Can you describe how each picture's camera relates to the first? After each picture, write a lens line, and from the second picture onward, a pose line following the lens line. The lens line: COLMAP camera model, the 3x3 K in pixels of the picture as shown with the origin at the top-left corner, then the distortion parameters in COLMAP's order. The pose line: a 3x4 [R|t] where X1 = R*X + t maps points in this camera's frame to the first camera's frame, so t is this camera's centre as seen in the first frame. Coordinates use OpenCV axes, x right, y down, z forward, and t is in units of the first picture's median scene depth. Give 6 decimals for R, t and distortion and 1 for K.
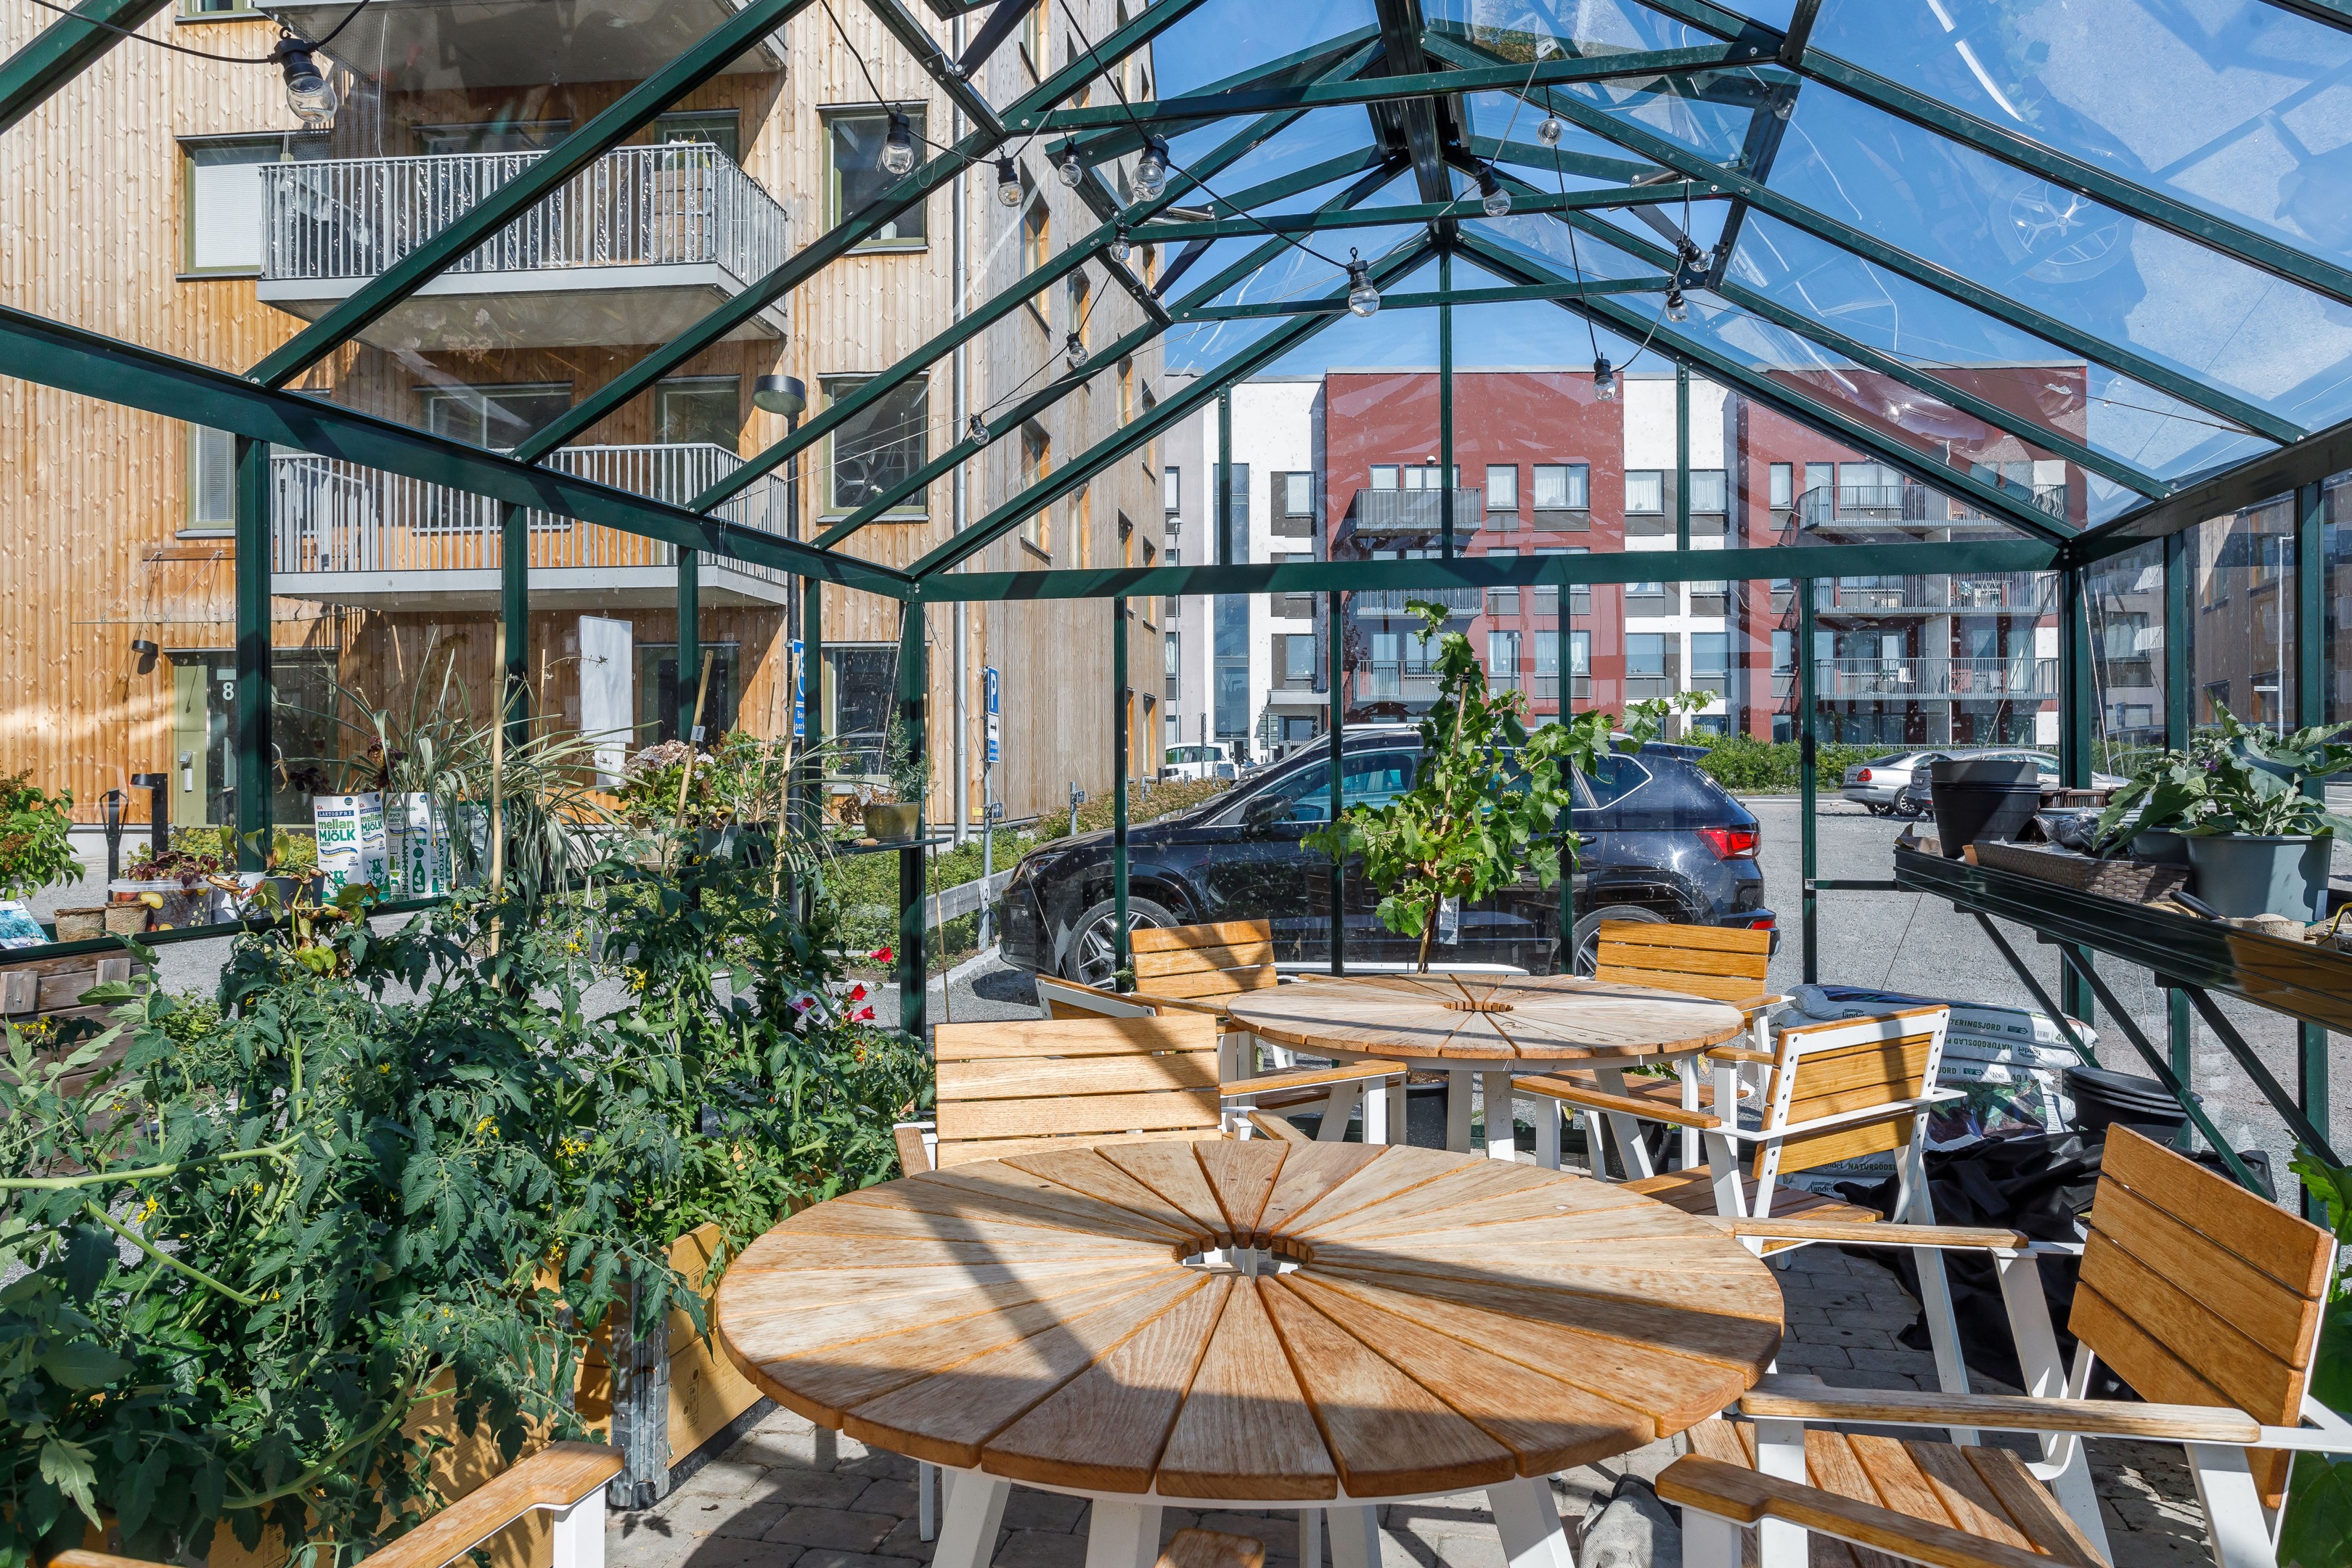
lens RADIAL K [[1676.4, 0, 1164.8], [0, 1676.4, 748.1], [0, 0, 1]] dist [0.014897, 0.015784]
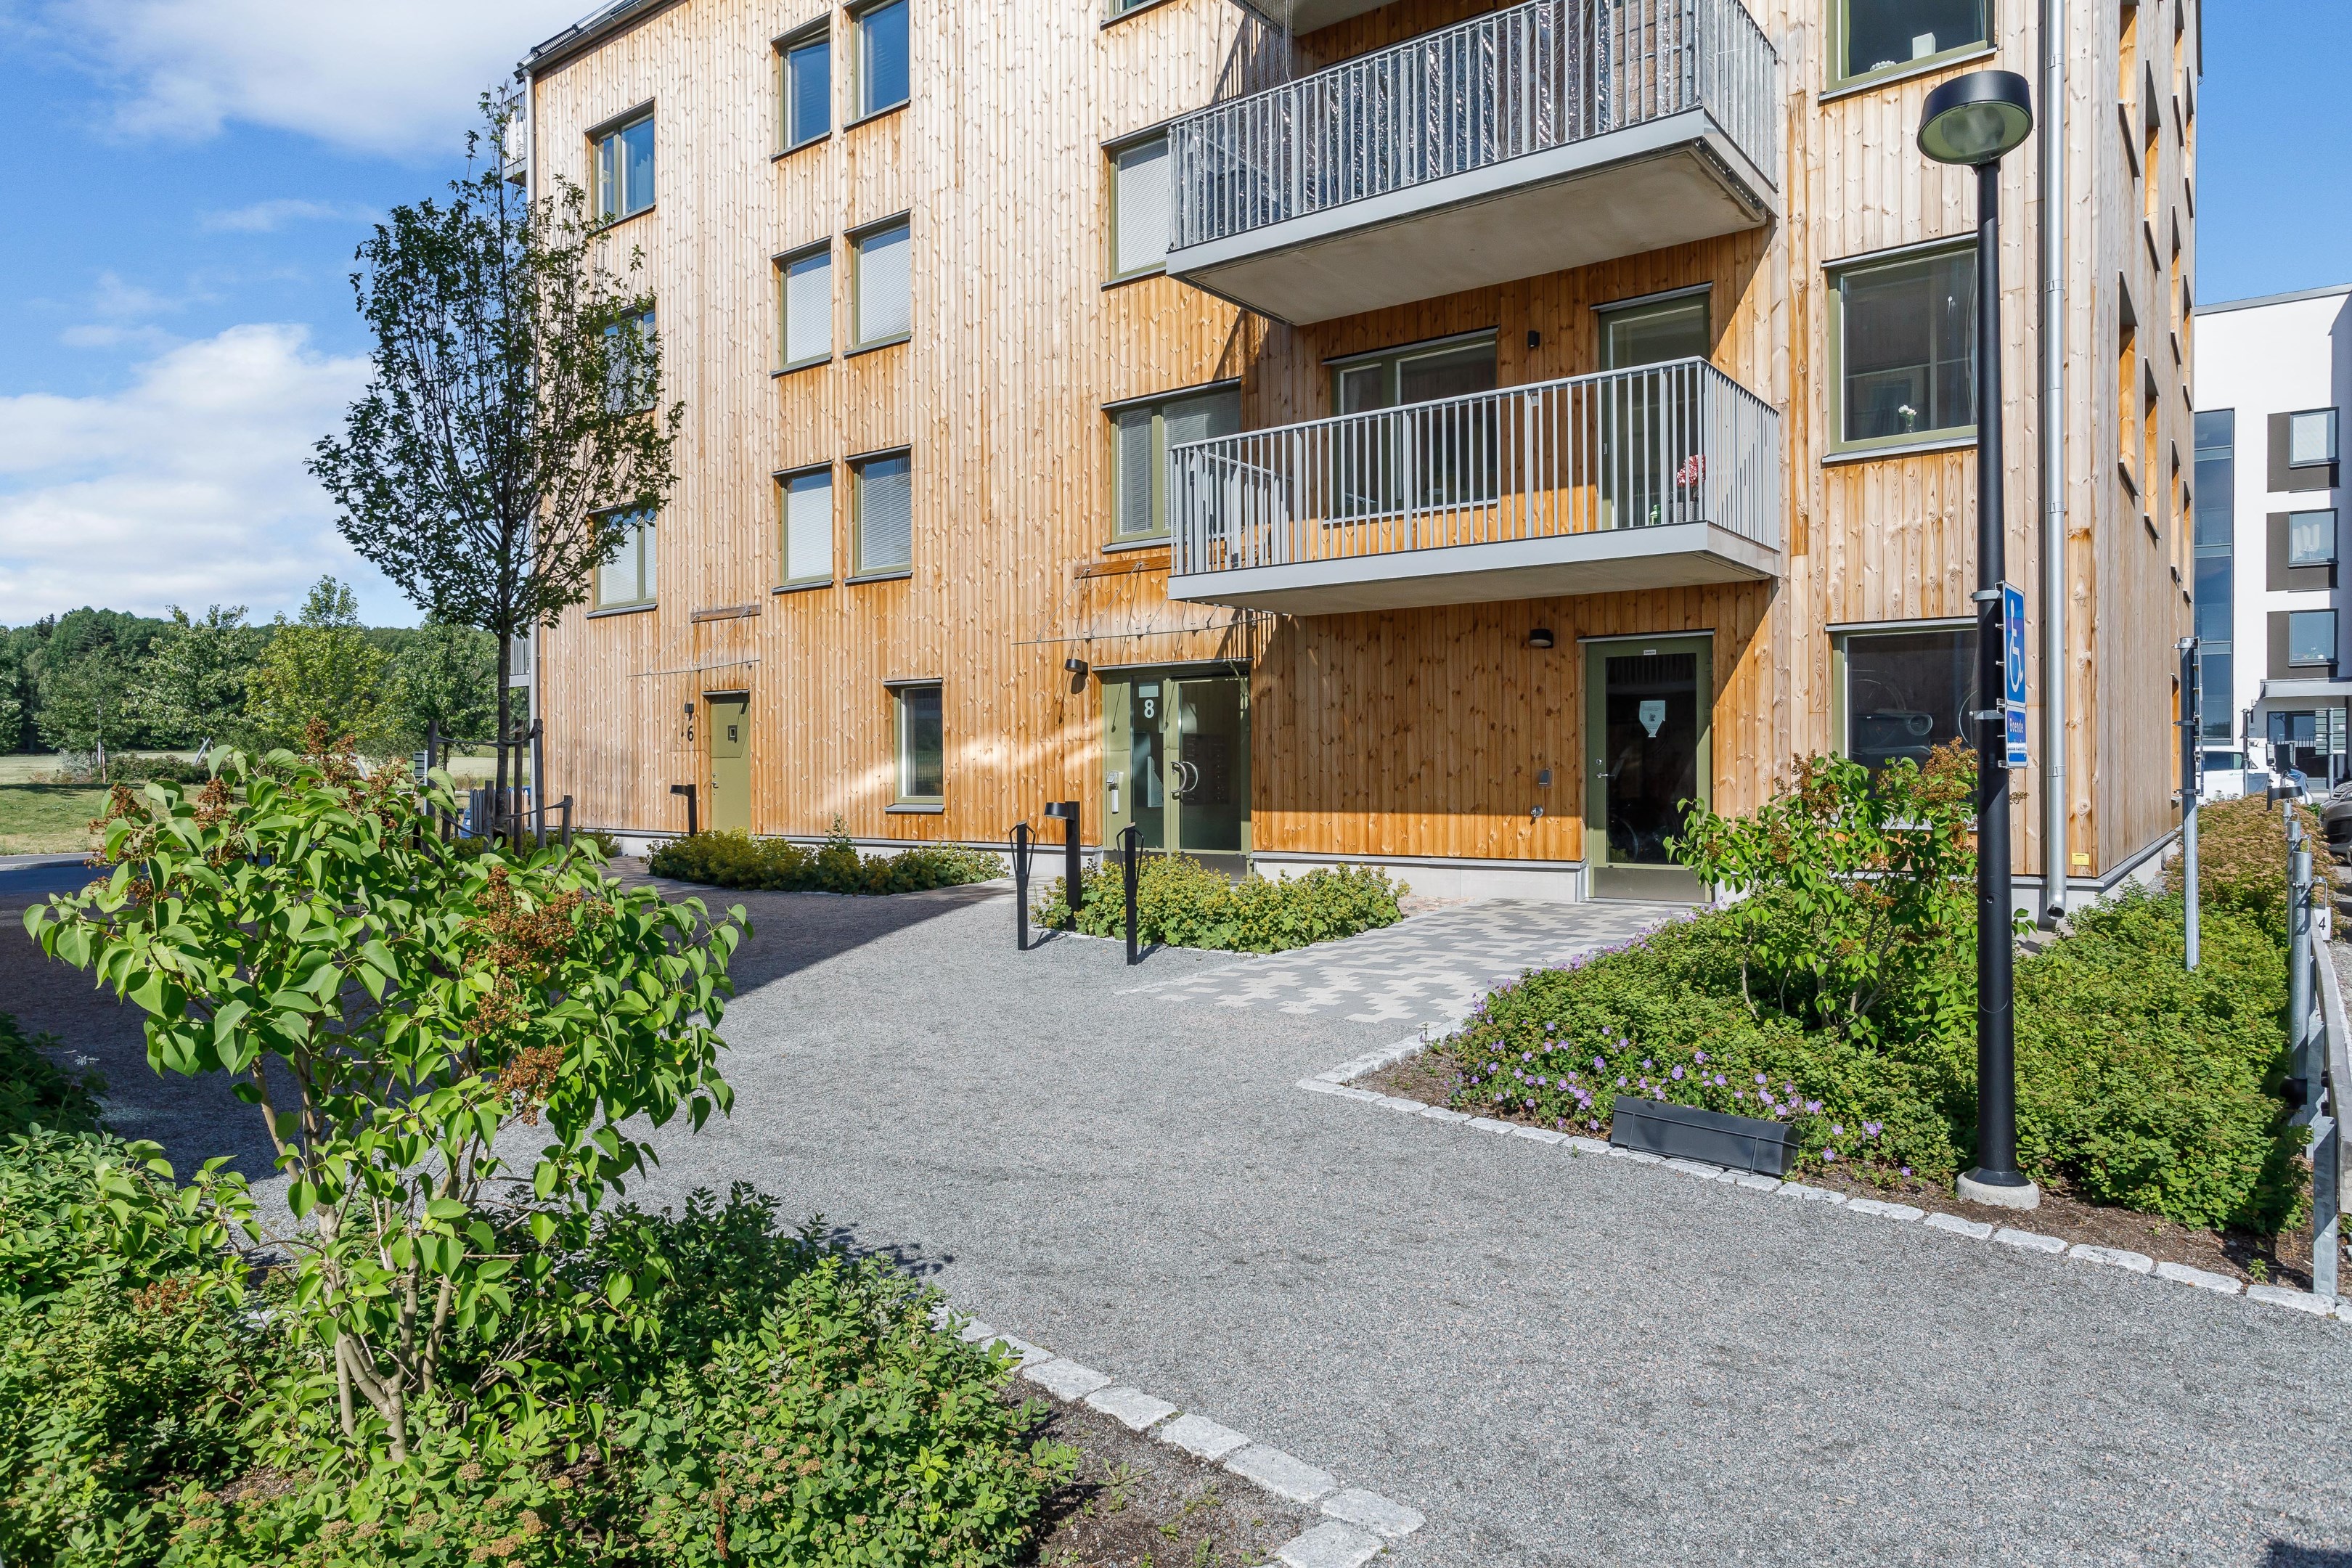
lens RADIAL K [[1488.4, 0, 1165.3], [0, 1488.4, 775.9], [0, 0, 1]] dist [-0.028628, -0.000661]
pose [[0.867071, -0.001189, -0.498183, -0.133540], [0.009728, 0.999847, 0.014545, -0.008445], [0.498089, -0.017457, 0.866950, 0.287001]]
